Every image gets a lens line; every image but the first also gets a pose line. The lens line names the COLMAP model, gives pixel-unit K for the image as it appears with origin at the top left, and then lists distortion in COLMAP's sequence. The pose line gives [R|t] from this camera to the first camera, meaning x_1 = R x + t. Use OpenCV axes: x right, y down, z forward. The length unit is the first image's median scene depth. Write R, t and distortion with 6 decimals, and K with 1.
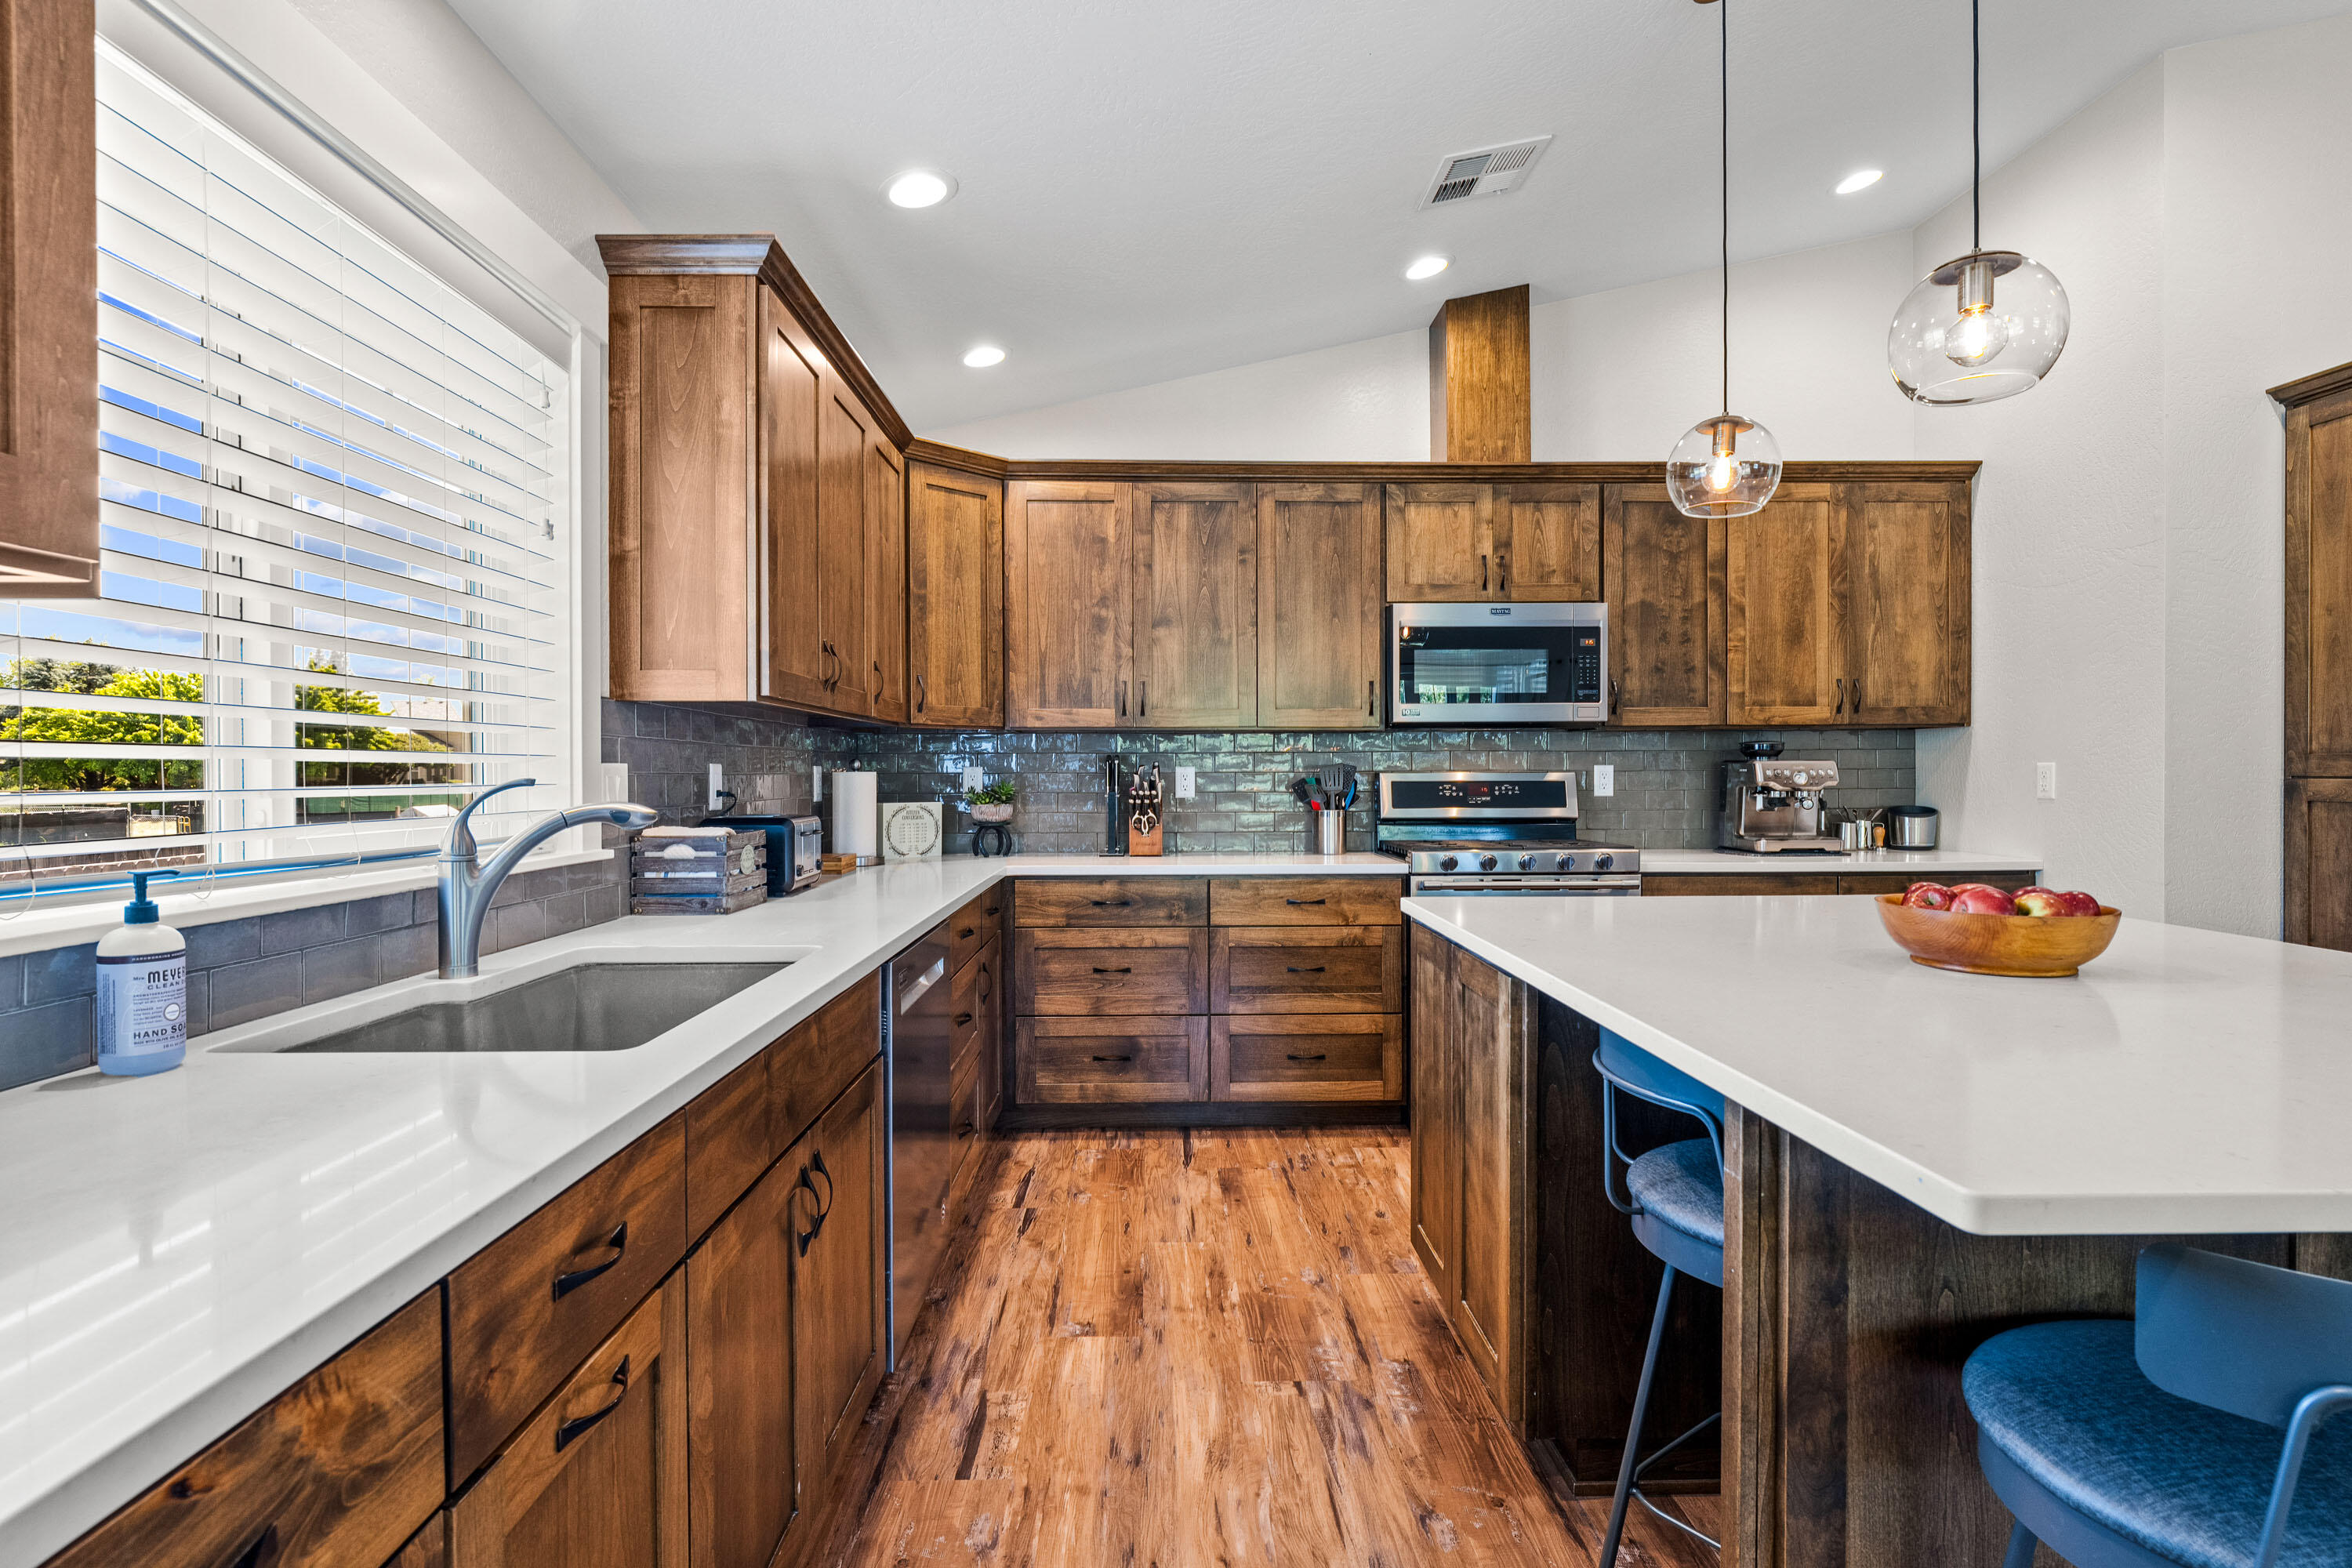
lens RADIAL K [[1151.9, 0, 1174.2], [0, 1151.9, 780.1], [0, 0, 1]] dist [-0.002256, -0.000057]
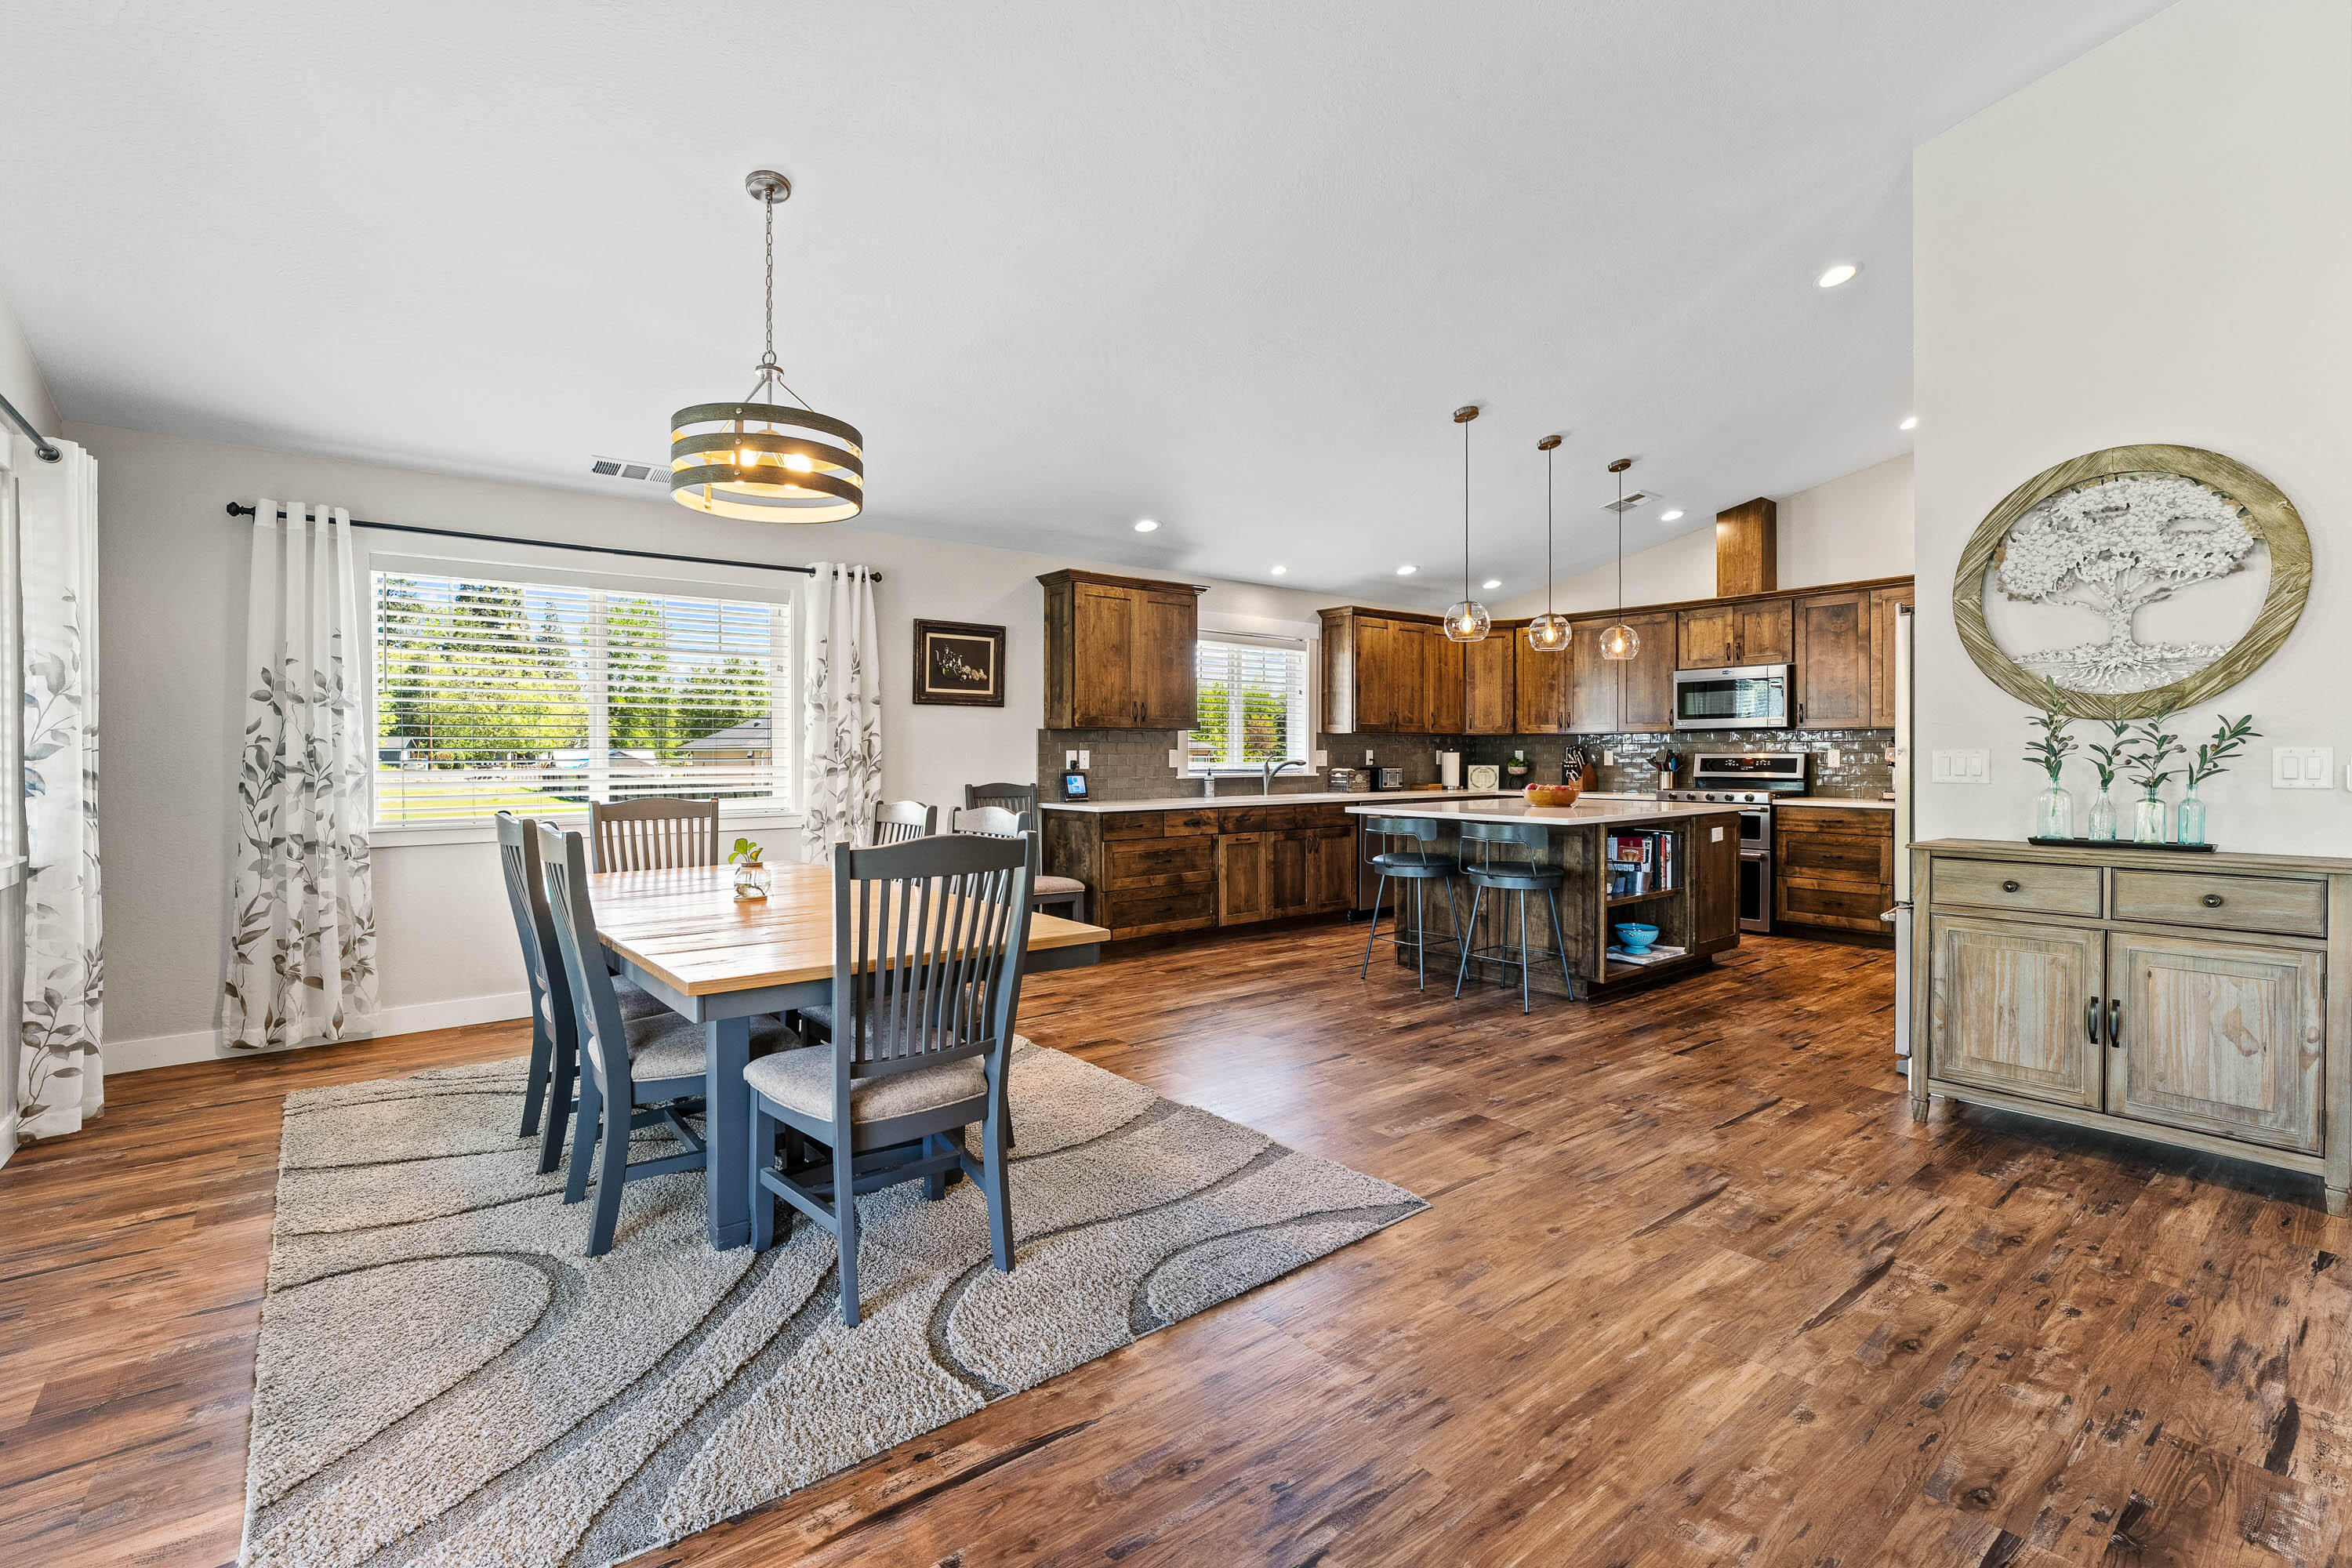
lens RADIAL K [[1054.1, 0, 1177.0], [0, 1054.1, 767.7], [0, 0, 1]] dist [-0.004208, -0.000083]
pose [[0.619002, 0.012766, -0.785285, 1.097009], [-0.006611, 0.999917, 0.011044, 0.003996], [0.785361, -0.001644, 0.619035, -0.849332]]
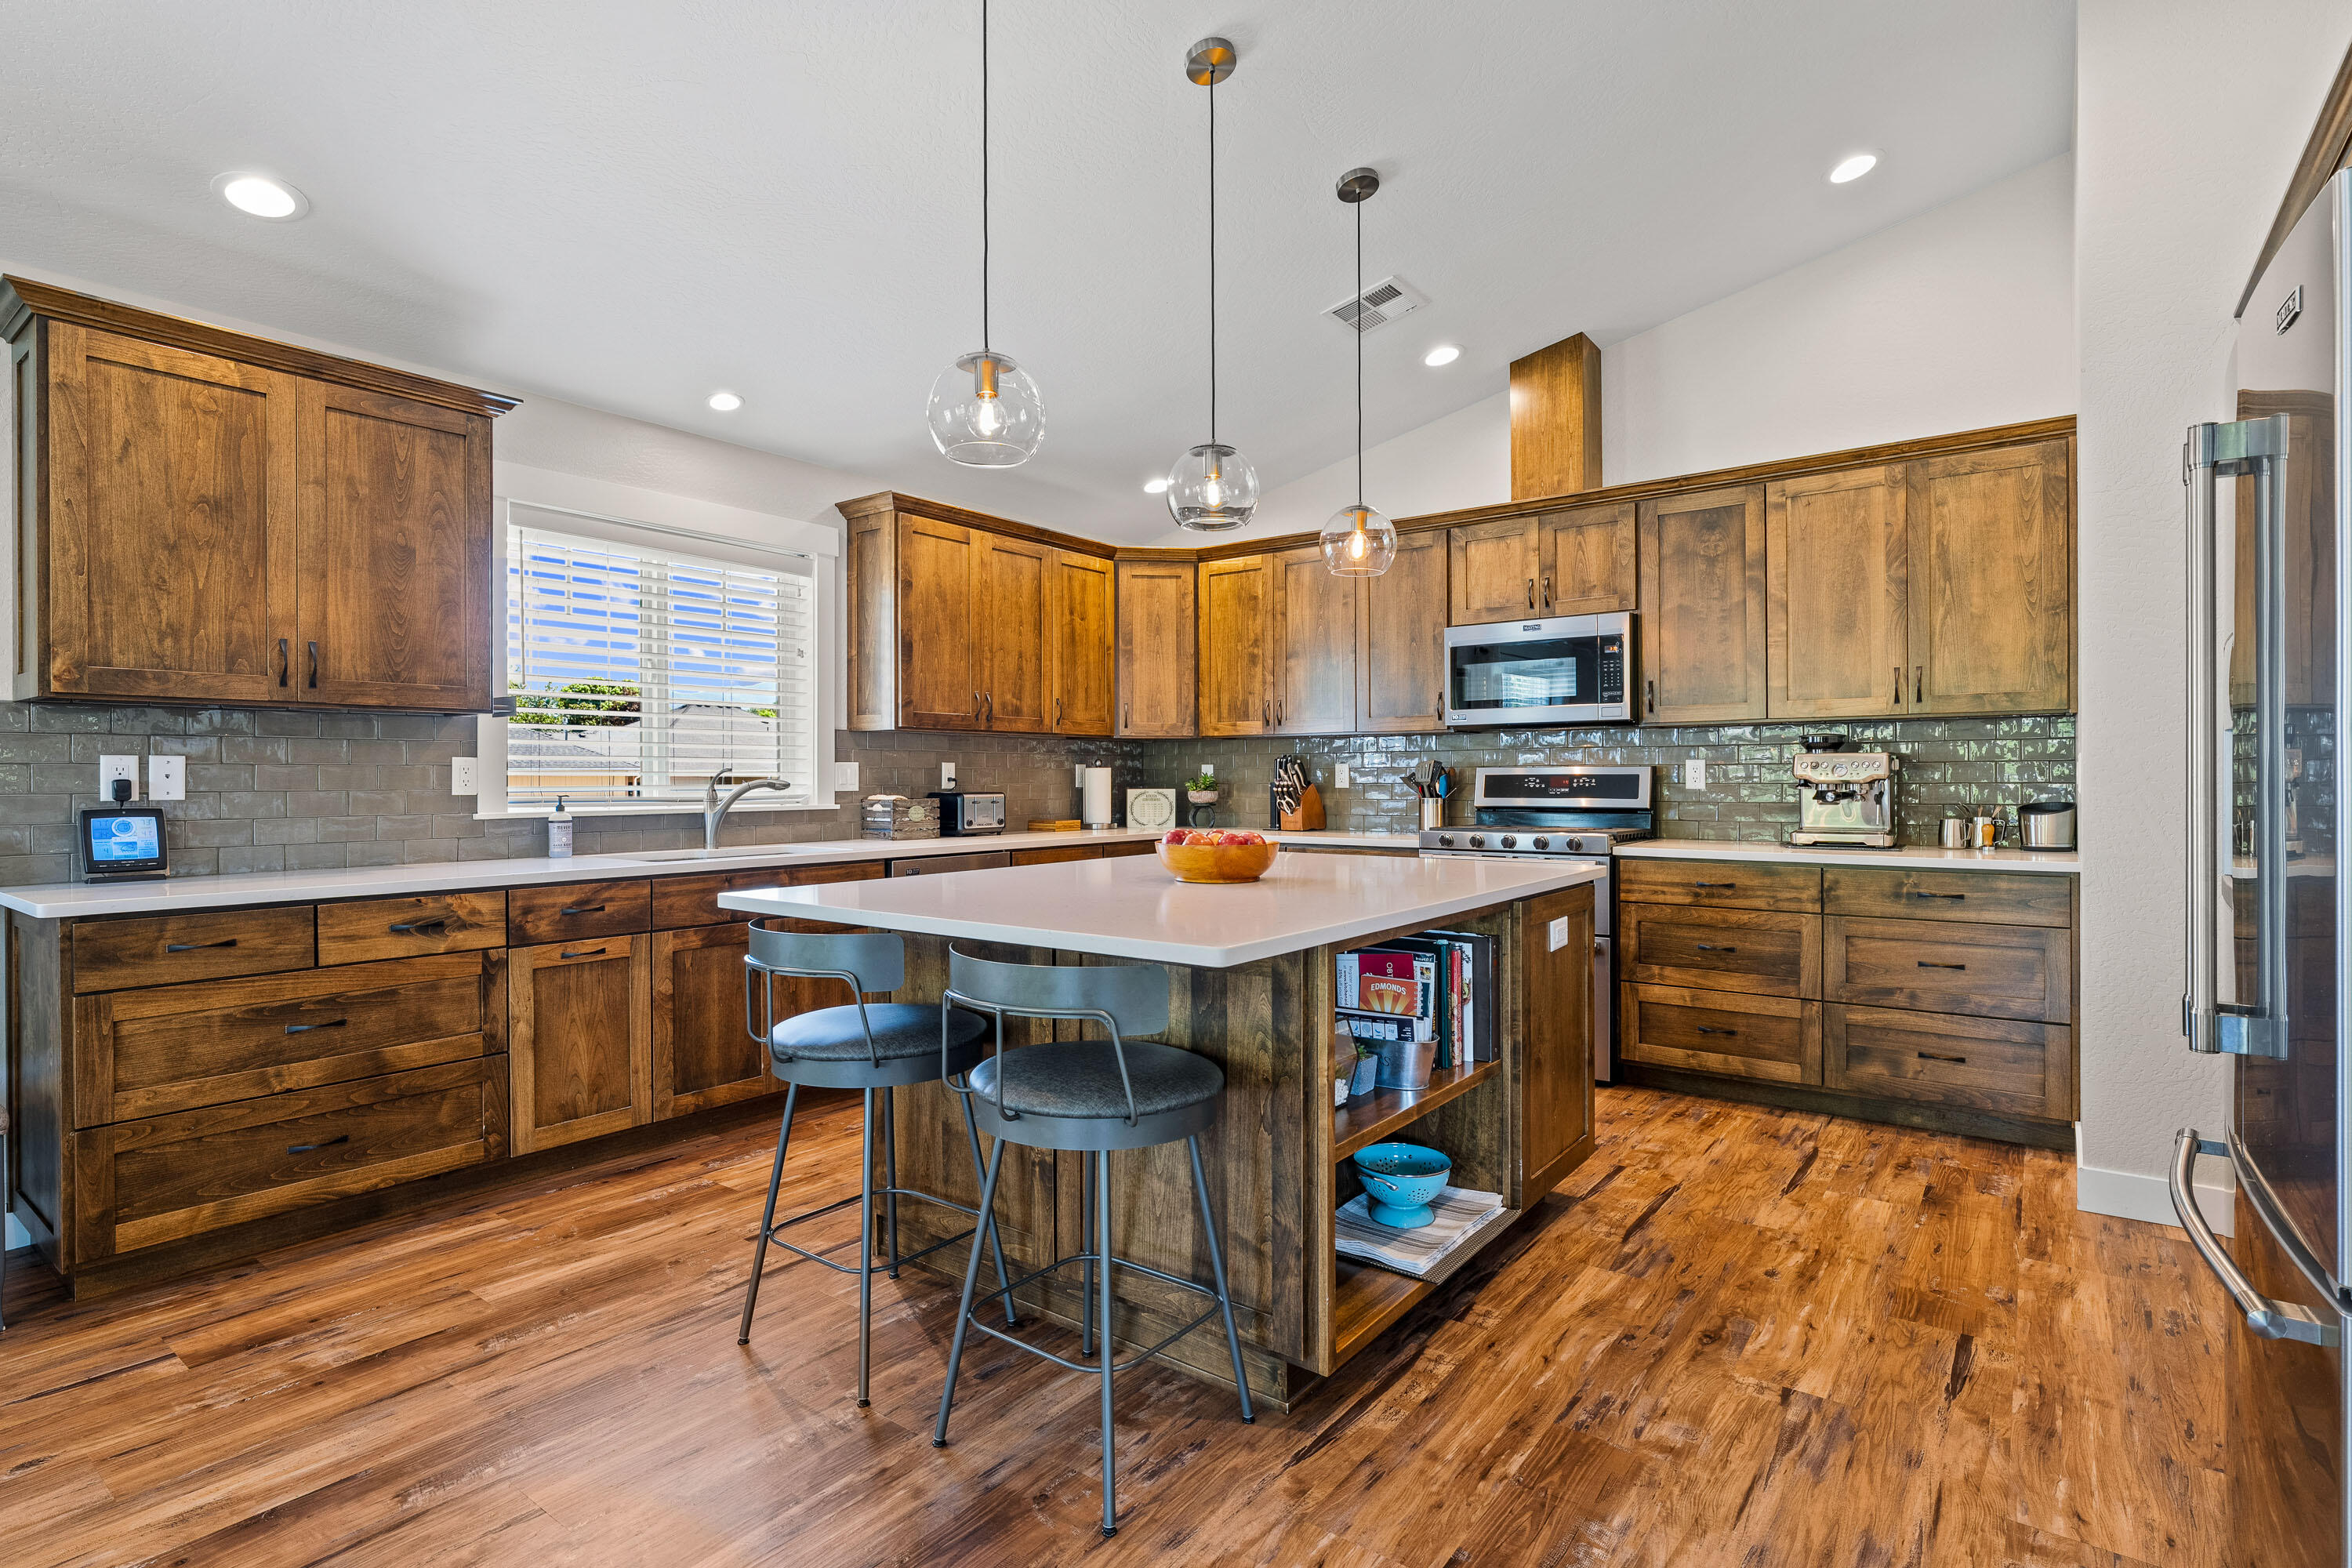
lens RADIAL K [[1151.9, 0, 1163.8], [0, 1151.9, 784.9], [0, 0, 1]] dist [-0.002256, -0.000057]
pose [[0.783376, 0.004669, -0.621531, 0.697659], [-0.004100, 0.999989, 0.002344, 0.010462], [0.621535, 0.000712, 0.783386, -0.135411]]
